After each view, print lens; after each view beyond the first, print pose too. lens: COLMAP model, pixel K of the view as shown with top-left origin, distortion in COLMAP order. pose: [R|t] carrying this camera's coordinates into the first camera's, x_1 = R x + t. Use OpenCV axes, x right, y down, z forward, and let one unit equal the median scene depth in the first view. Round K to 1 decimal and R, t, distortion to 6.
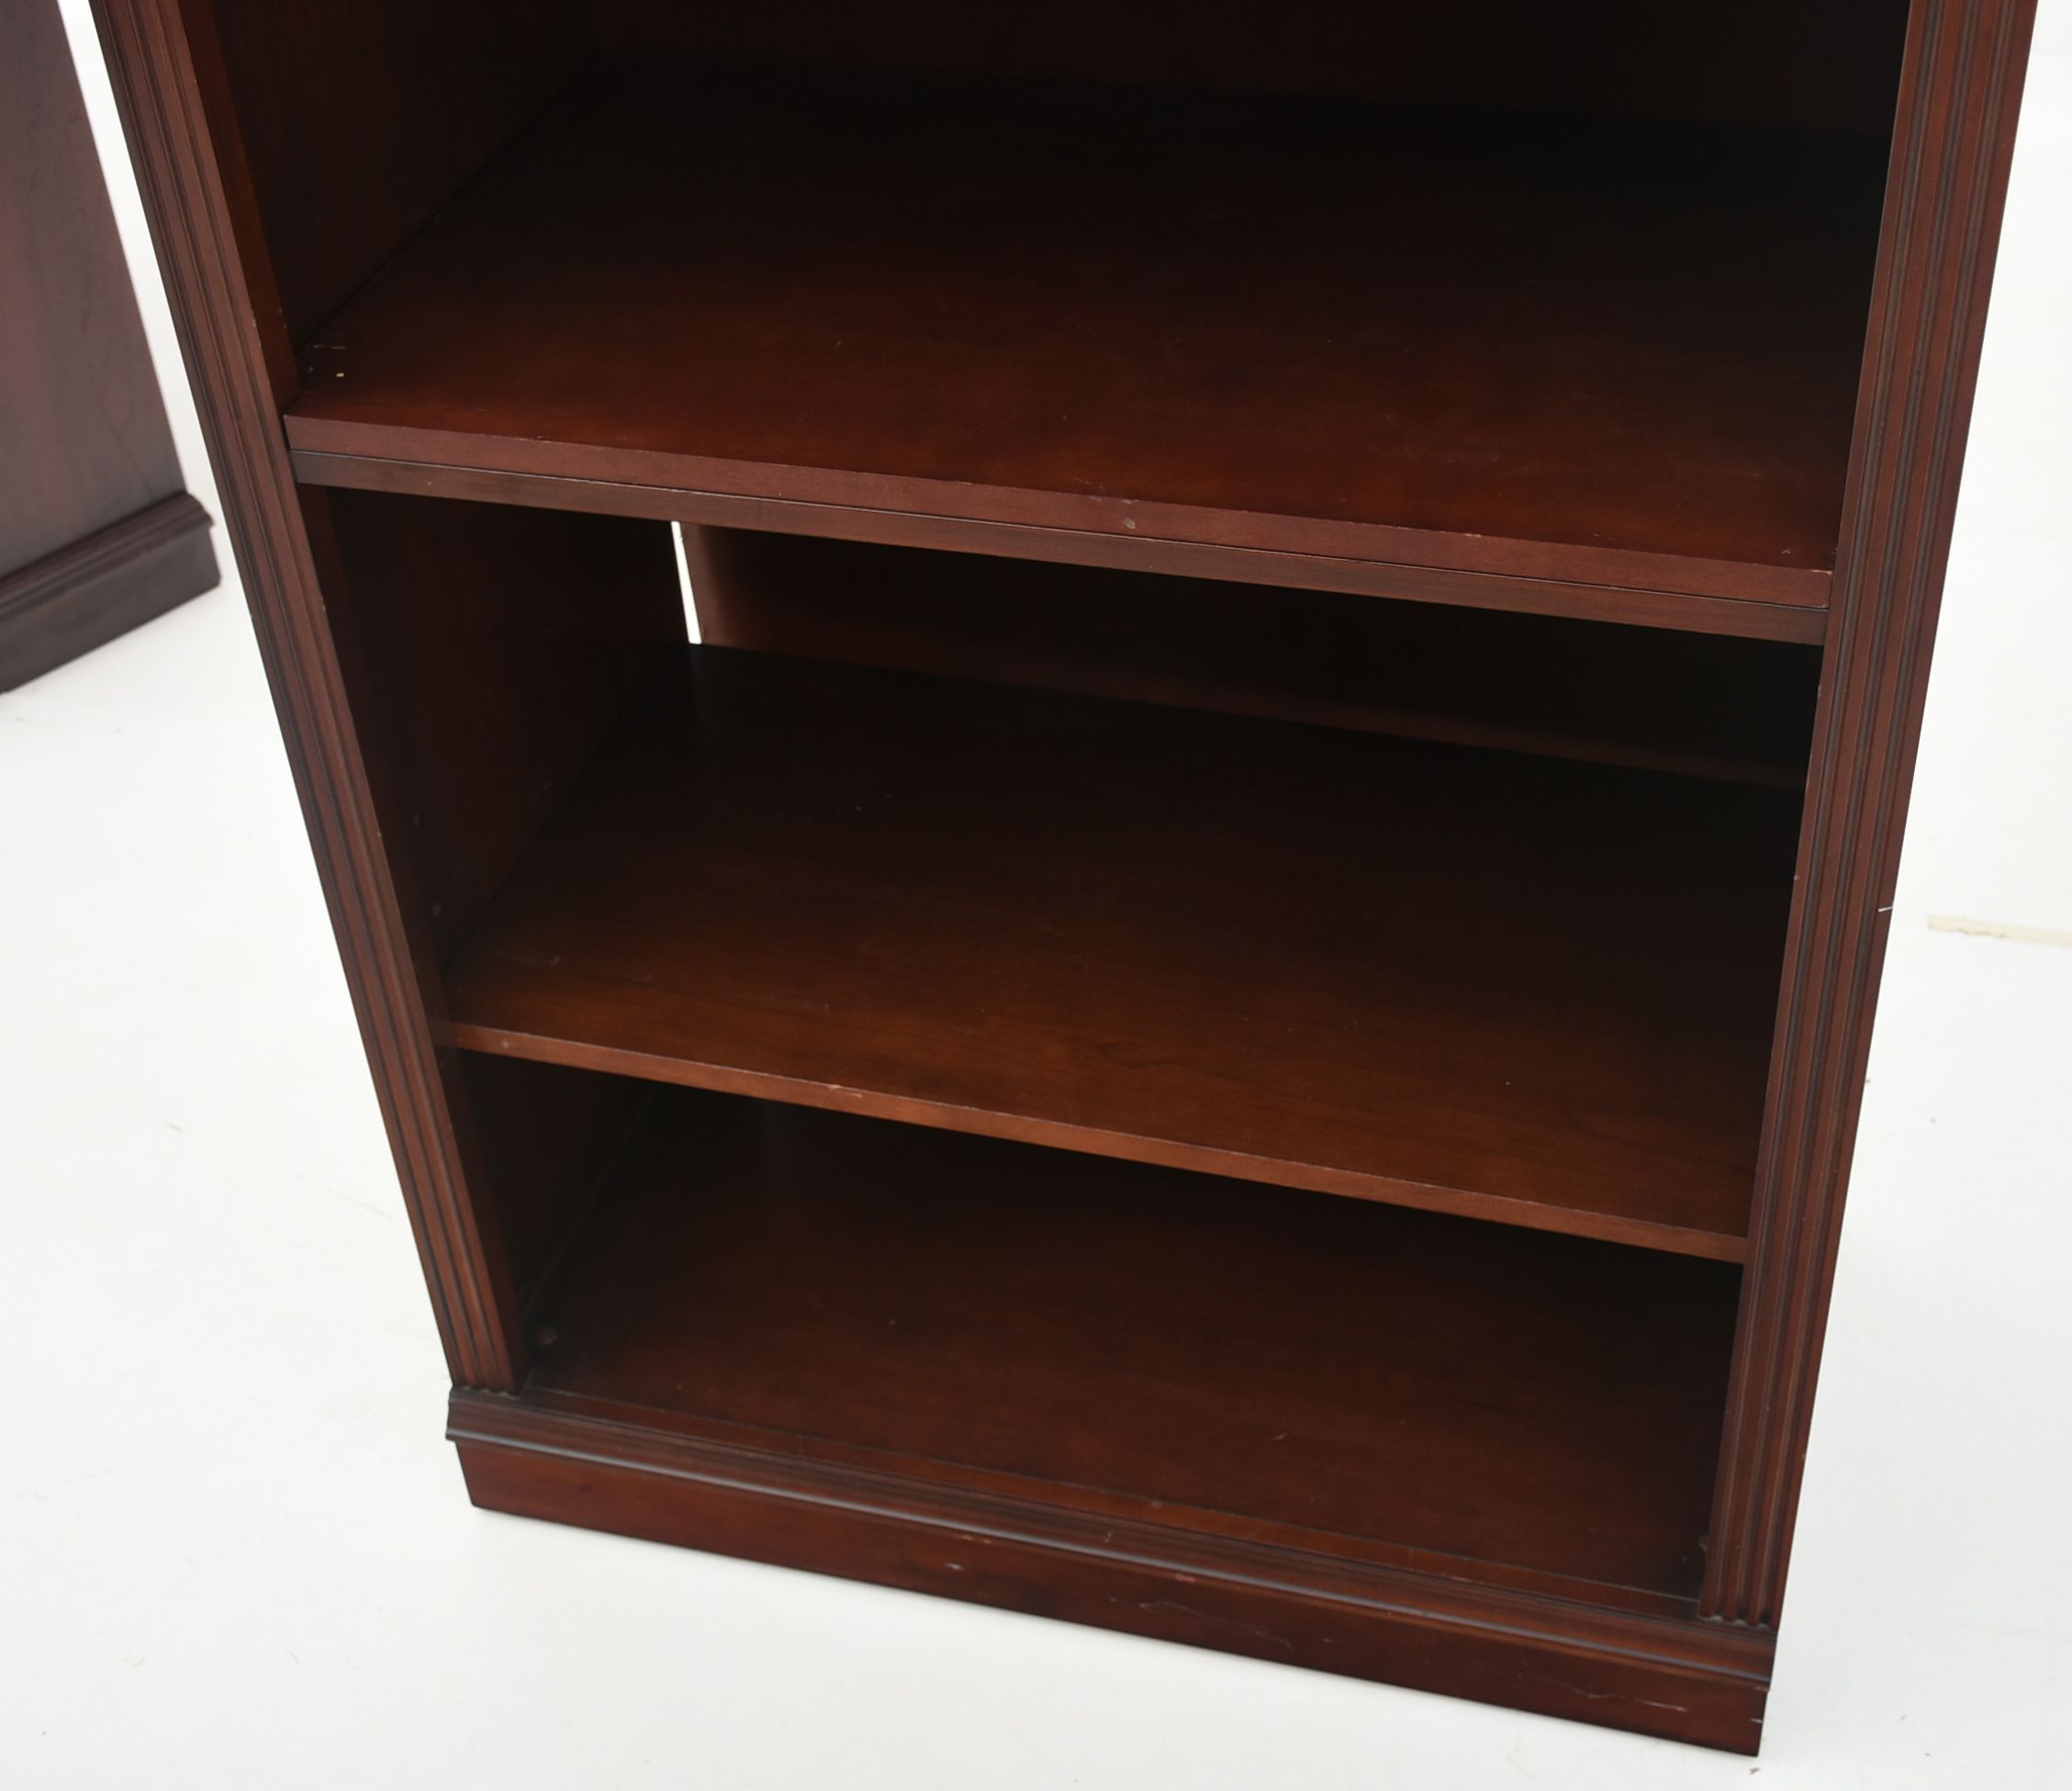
lens RADIAL K [[3012.6, 0, 1036.0], [0, 3012.6, 895.5], [0, 0, 1]] dist [0.015602, 0.018753]
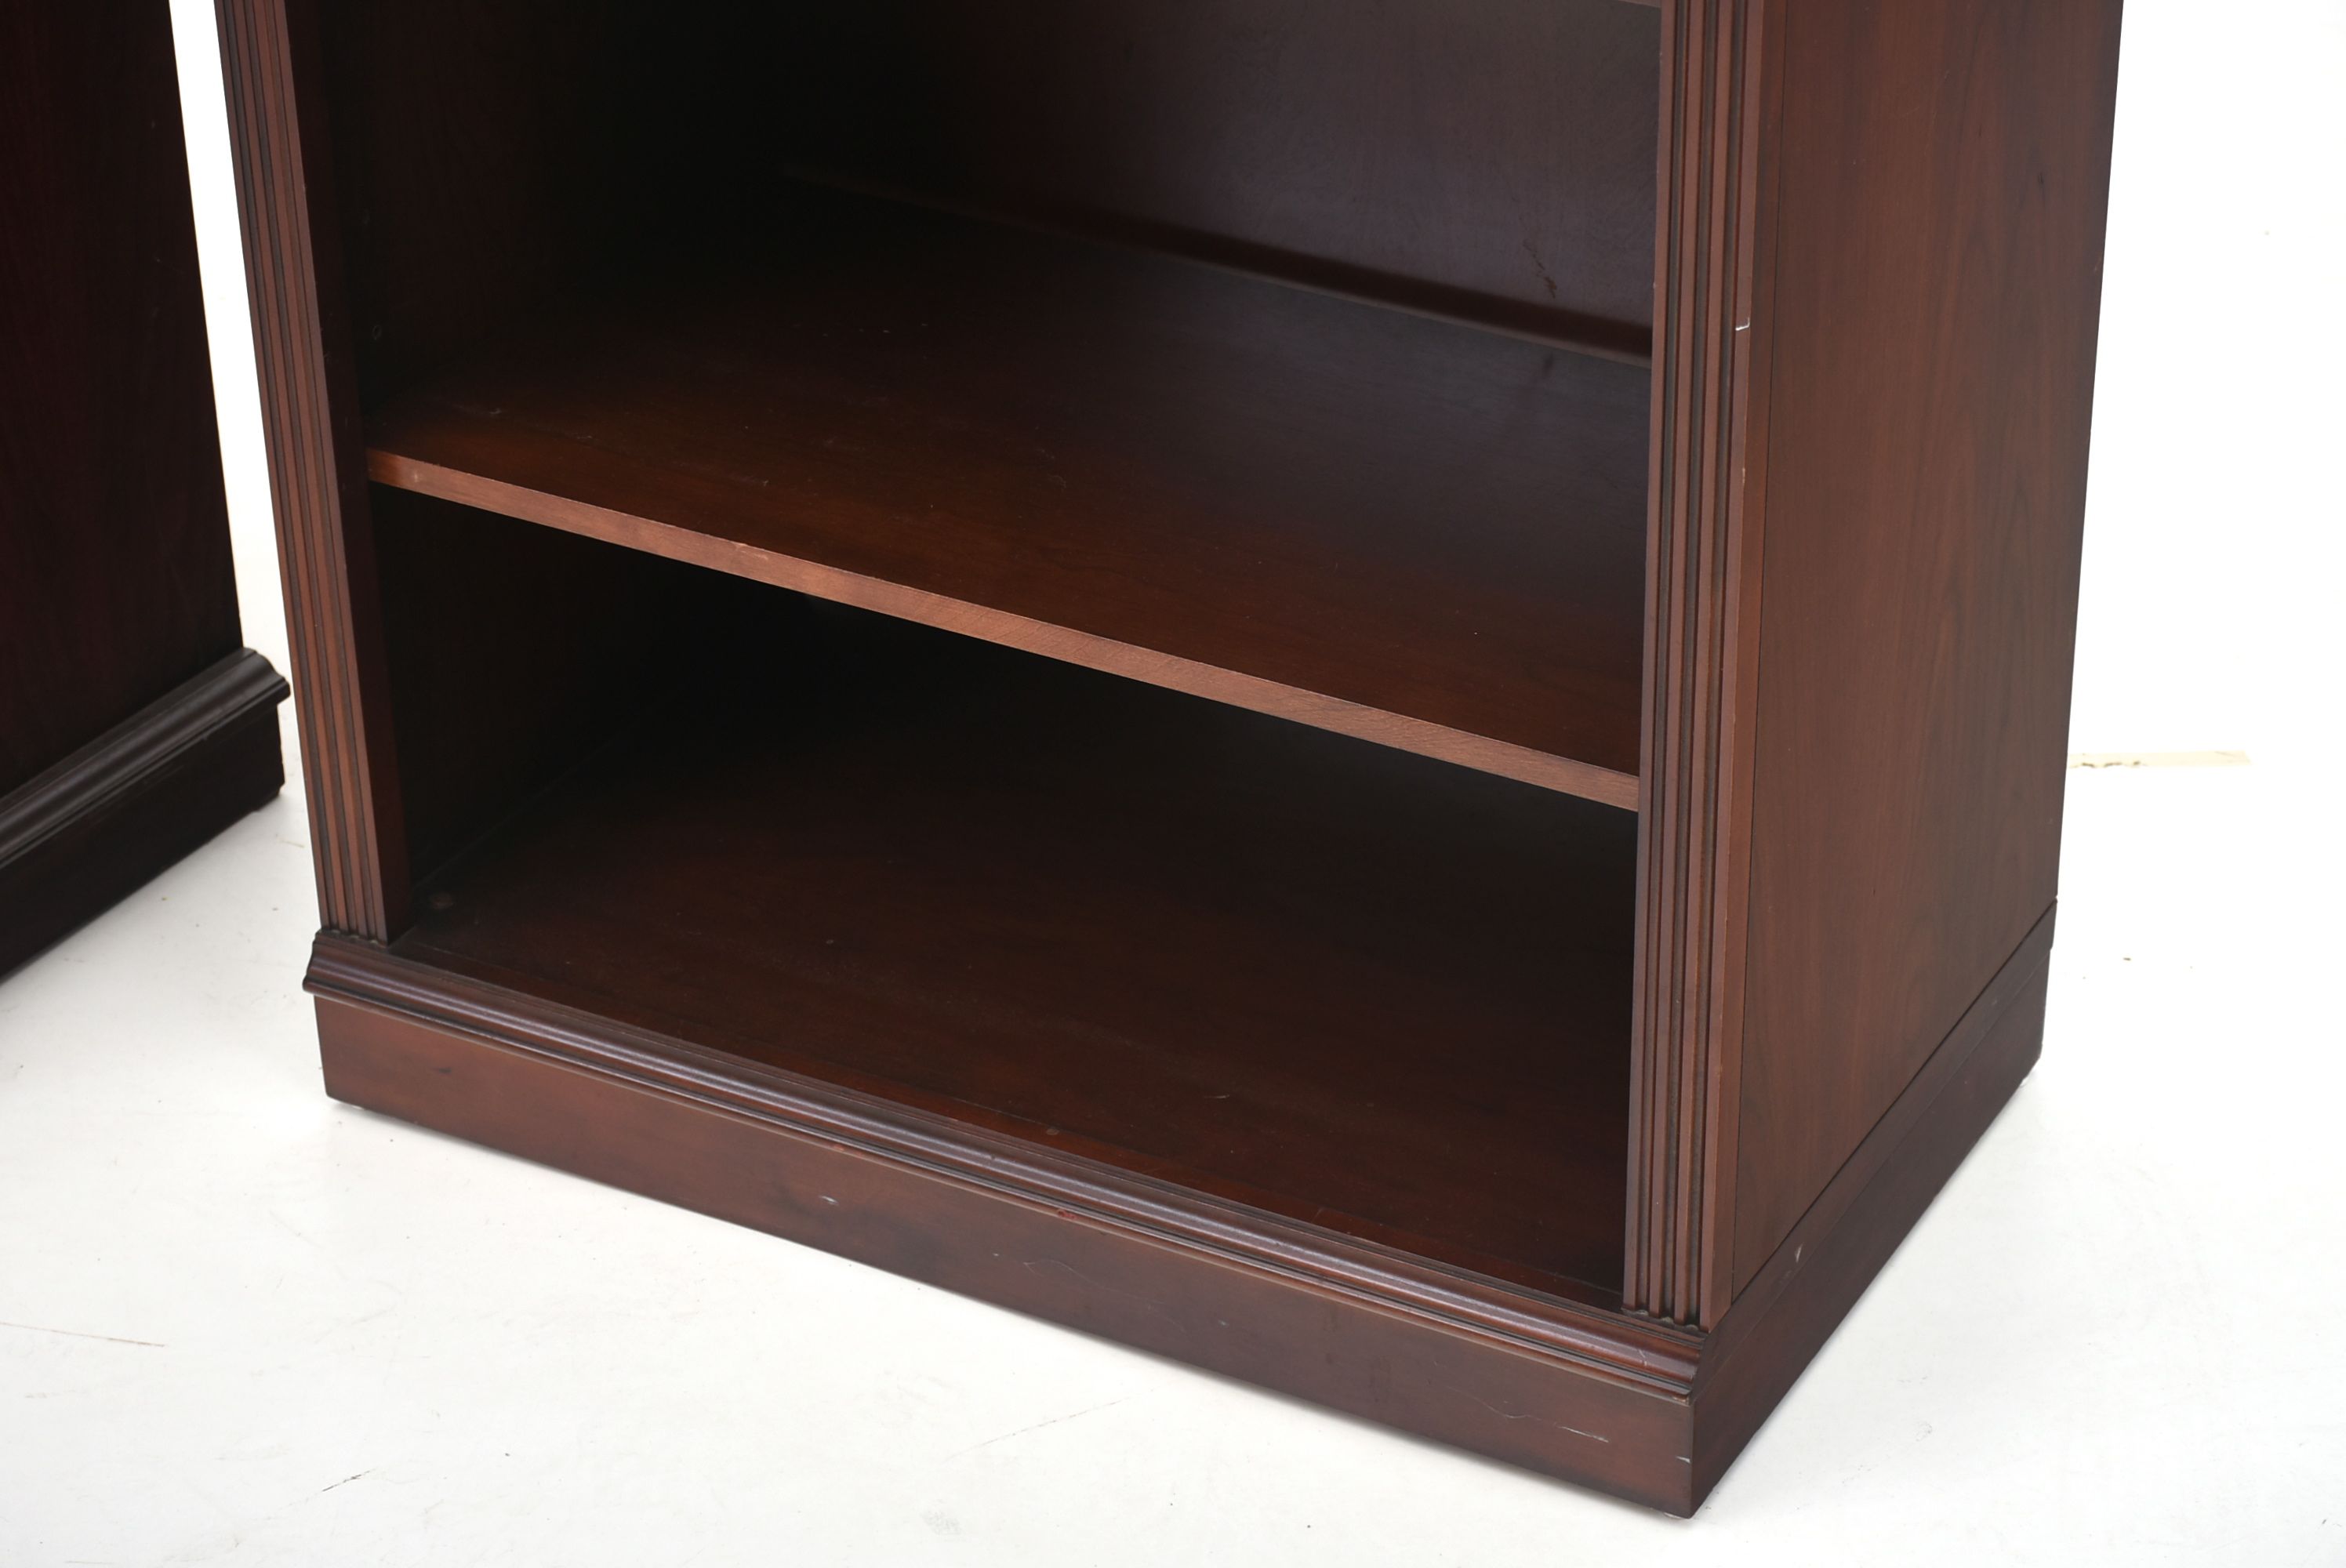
lens RADIAL K [[5121.2, 0, 1173.0], [0, 5121.2, 784.0], [0, 0, 1]] dist [0.000637, -0.111495]
pose [[0.973216, 0.142756, -0.180200, 0.335941], [-0.168631, 0.976040, -0.137509, 0.314567], [0.156252, 0.164213, 0.973971, -0.440688]]
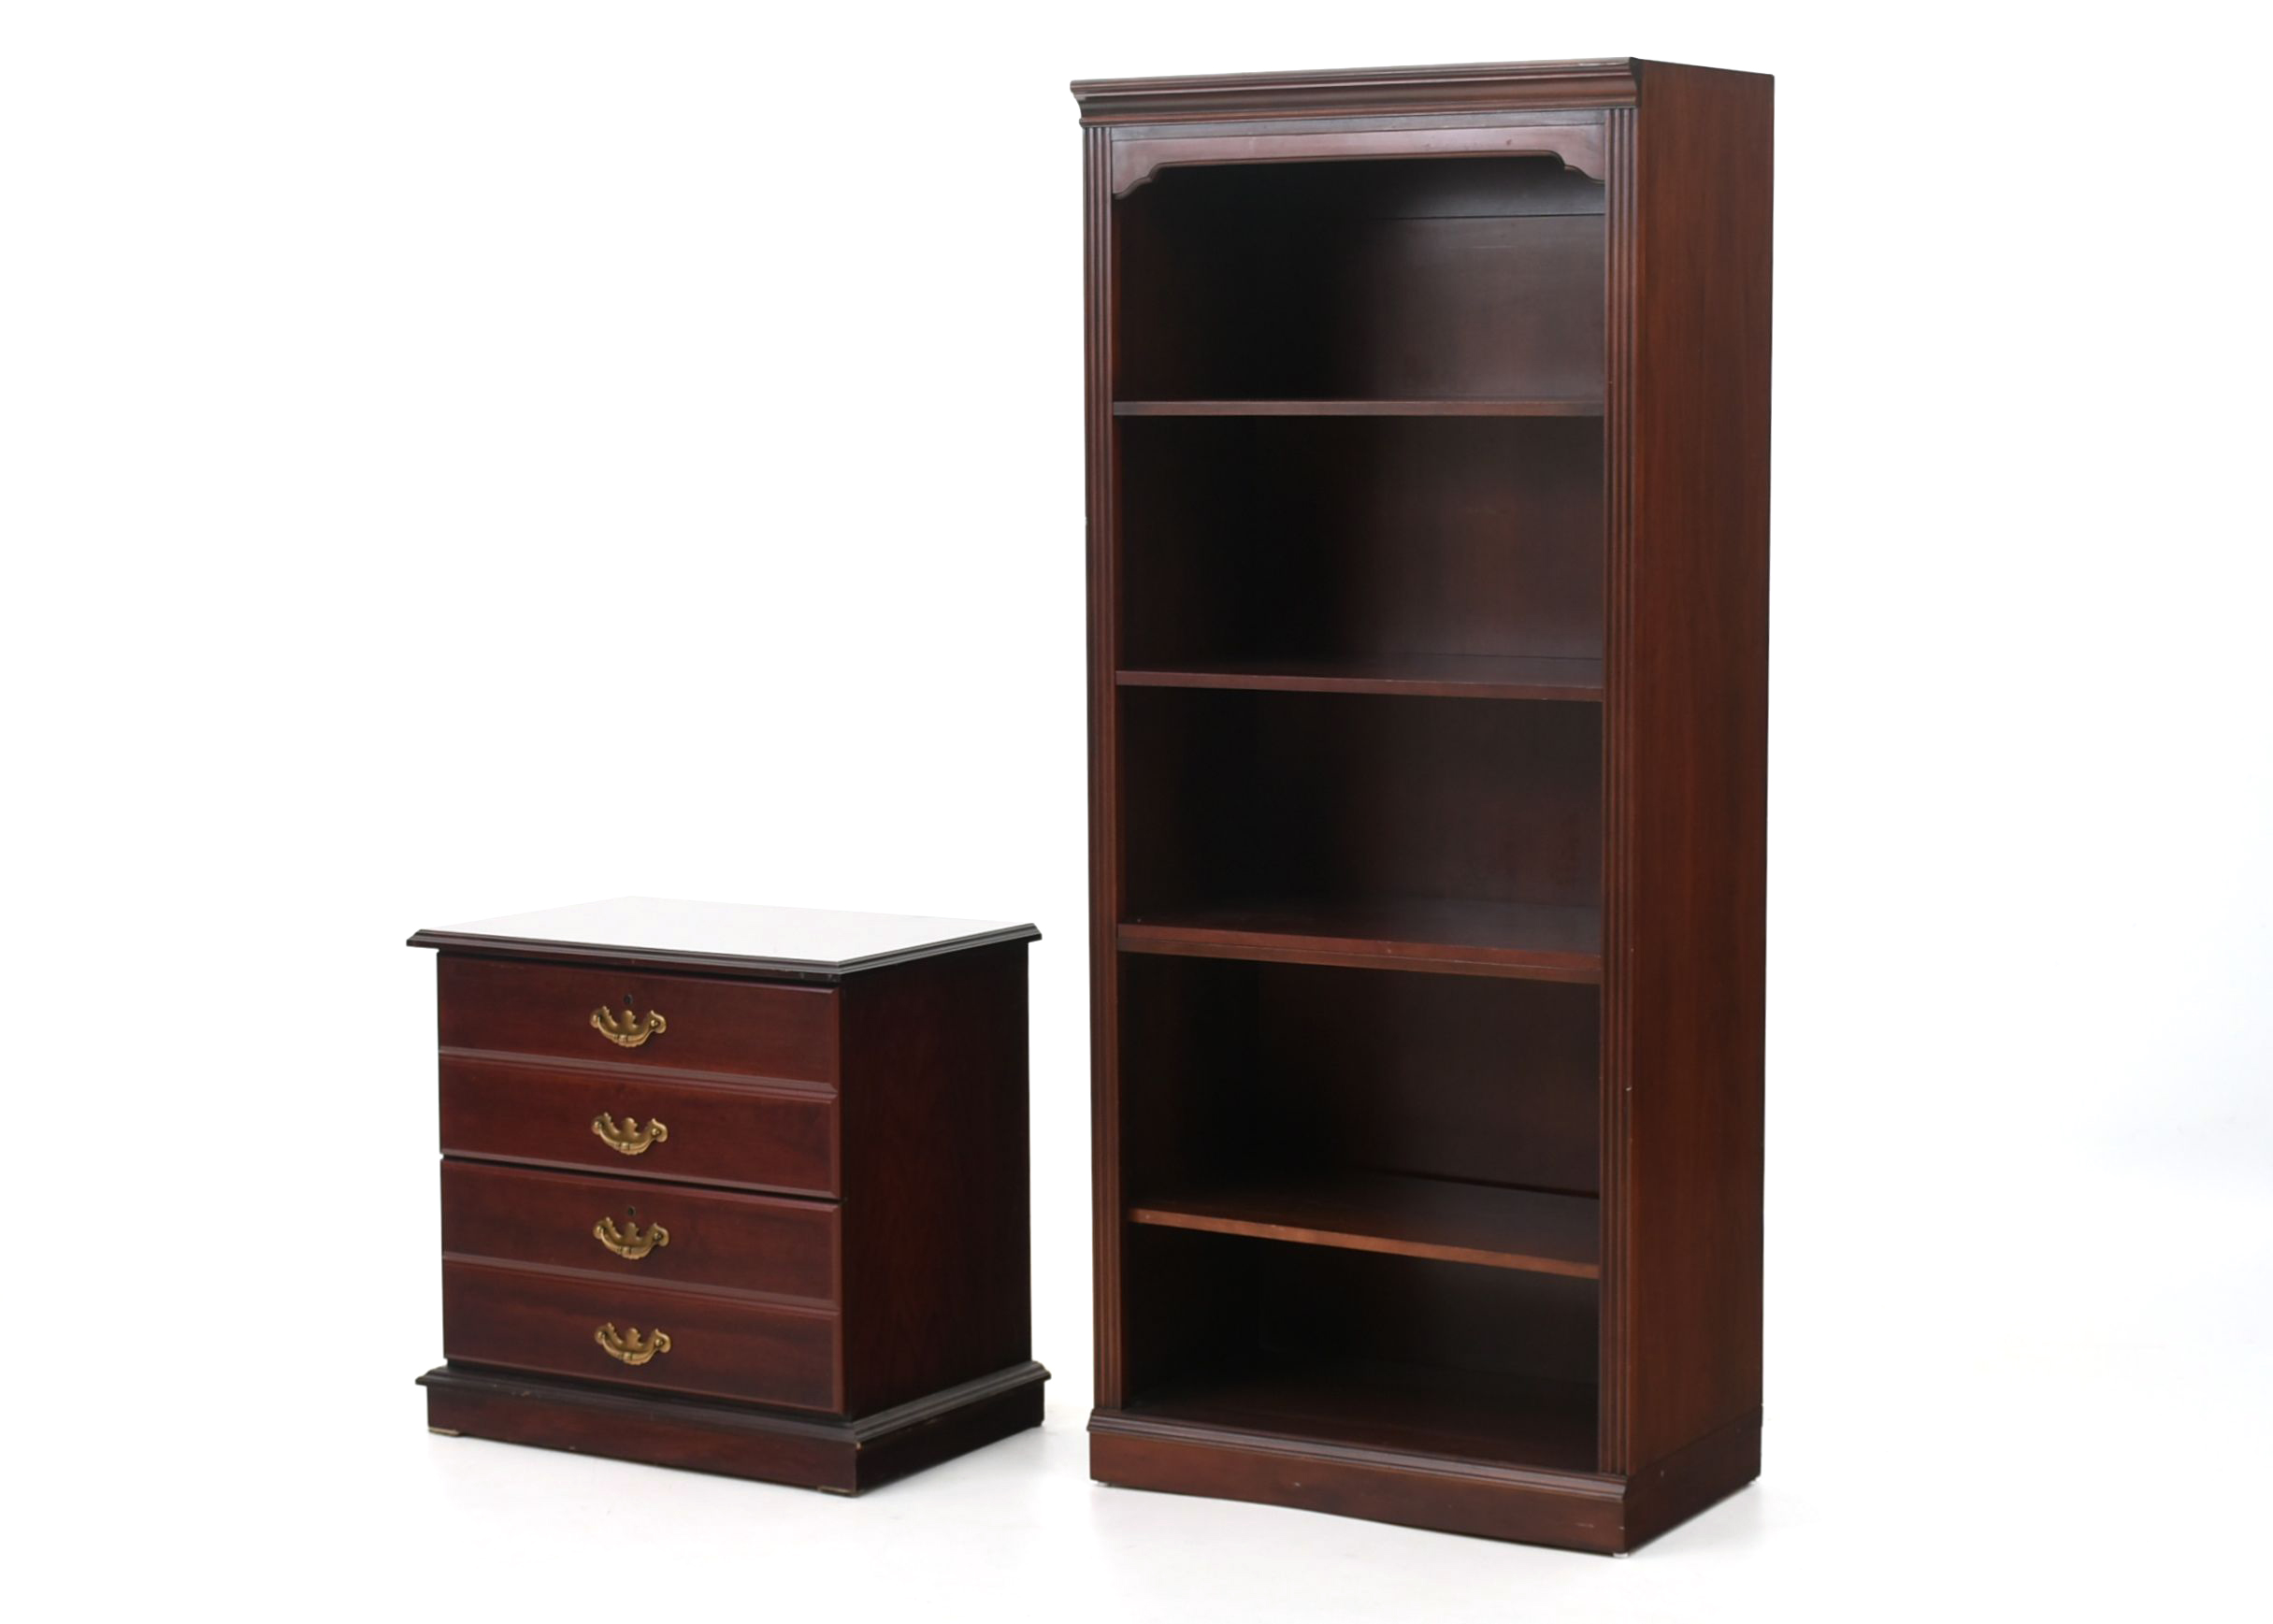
lens RADIAL K [[4547.0, 0, 1135.2], [0, 4547.0, 937.2], [0, 0, 1]] dist [0.262894, 0.070072]
pose [[0.969899, 0.080875, -0.229685, 0.656283], [-0.186172, 0.854265, -0.485357, 1.679165], [0.156959, 0.513508, 0.843607, -2.277597]]
